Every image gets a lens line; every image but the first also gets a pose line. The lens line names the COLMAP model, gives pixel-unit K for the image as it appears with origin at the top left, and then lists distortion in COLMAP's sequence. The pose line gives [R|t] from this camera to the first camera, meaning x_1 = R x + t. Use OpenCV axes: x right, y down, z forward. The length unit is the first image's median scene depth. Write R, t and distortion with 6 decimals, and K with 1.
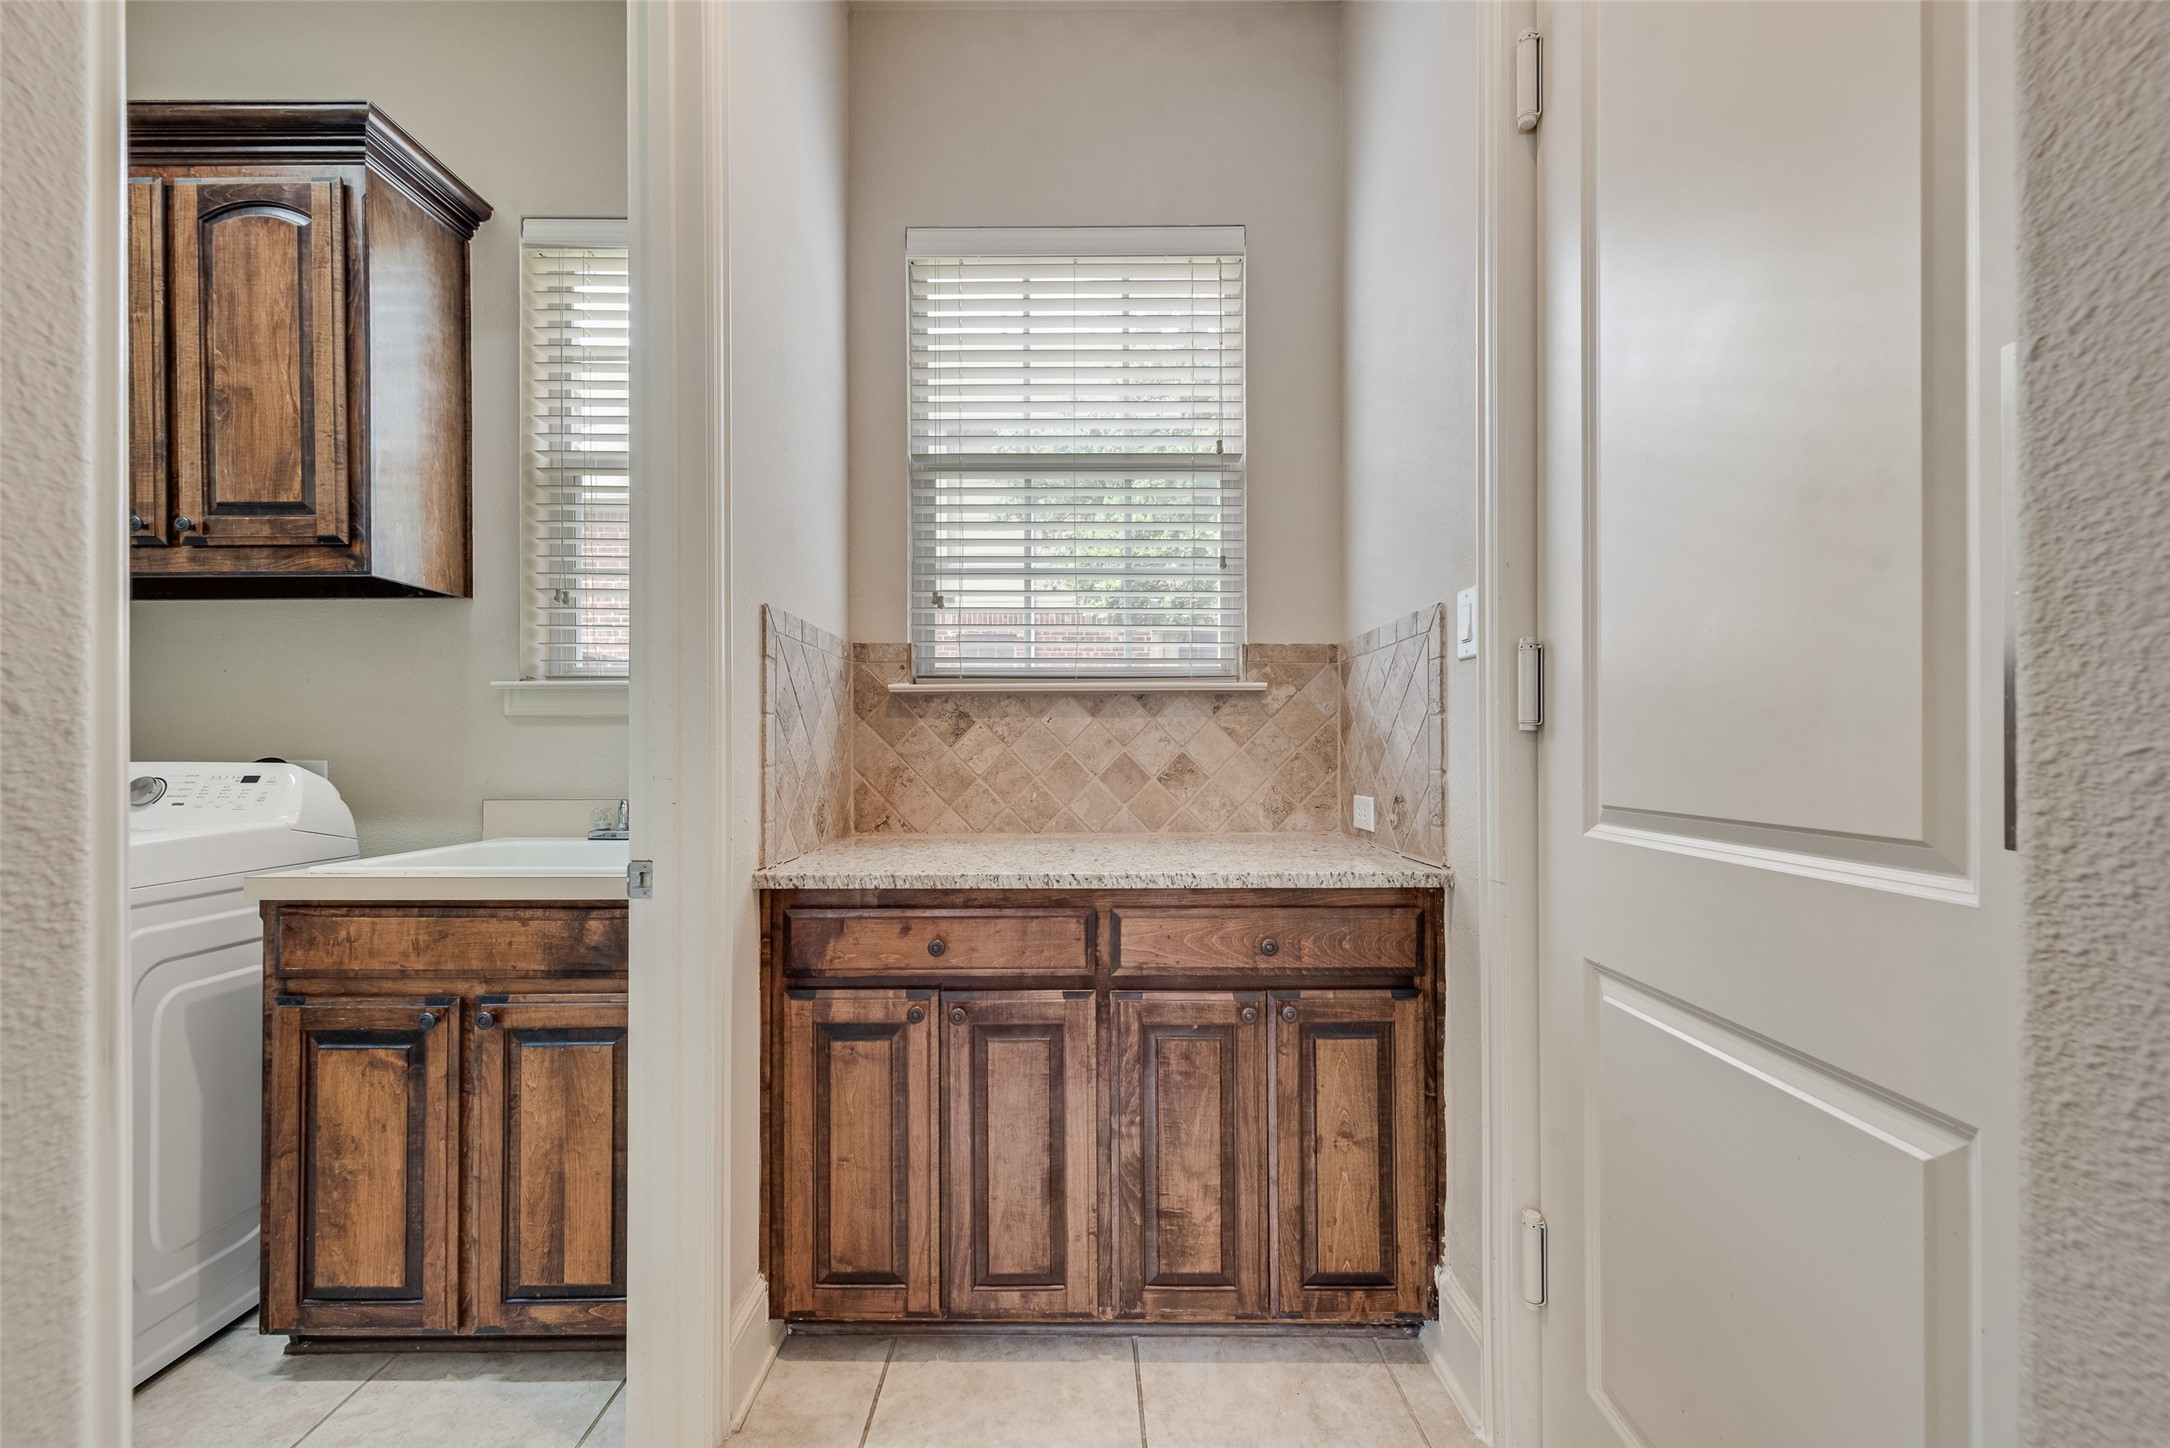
lens RADIAL K [[854.7, 0, 1071.6], [0, 854.7, 750.8], [0, 0, 1]] dist [0.007201, -0.001679]
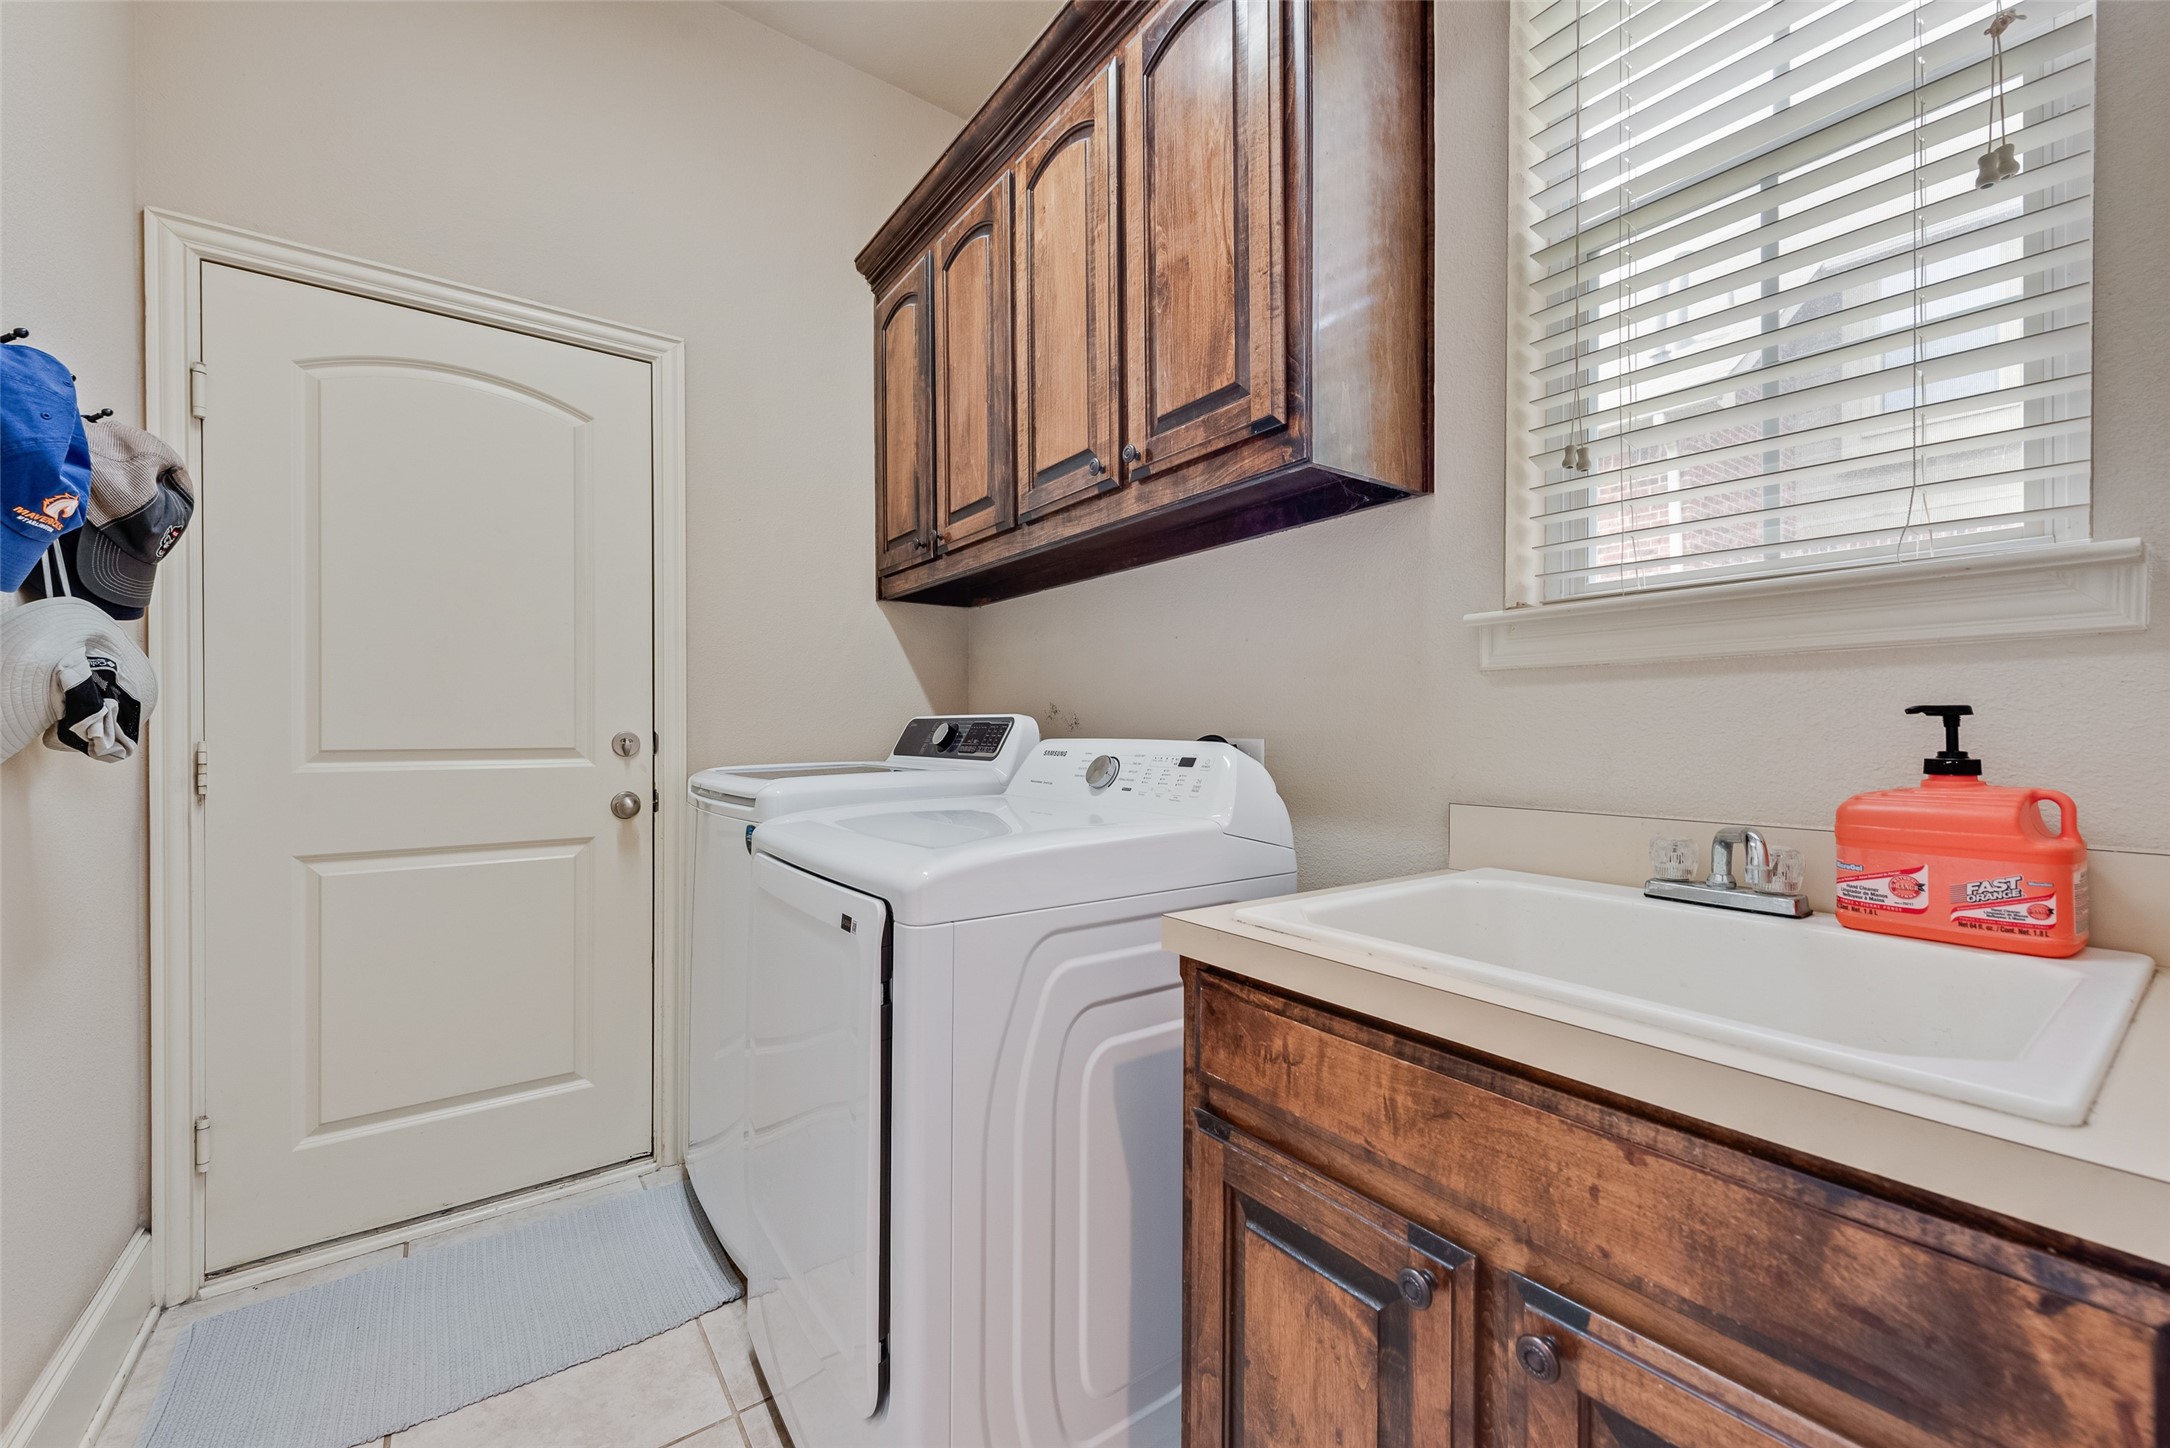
lens RADIAL K [[854.7, 0, 1076.0], [0, 854.7, 732.8], [0, 0, 1]] dist [0.007201, -0.001679]
pose [[0.591479, 0.004187, -0.806309, -0.392753], [0.000293, 0.999985, 0.005407, 0.002024], [0.806320, -0.003434, 0.591469, 0.464254]]
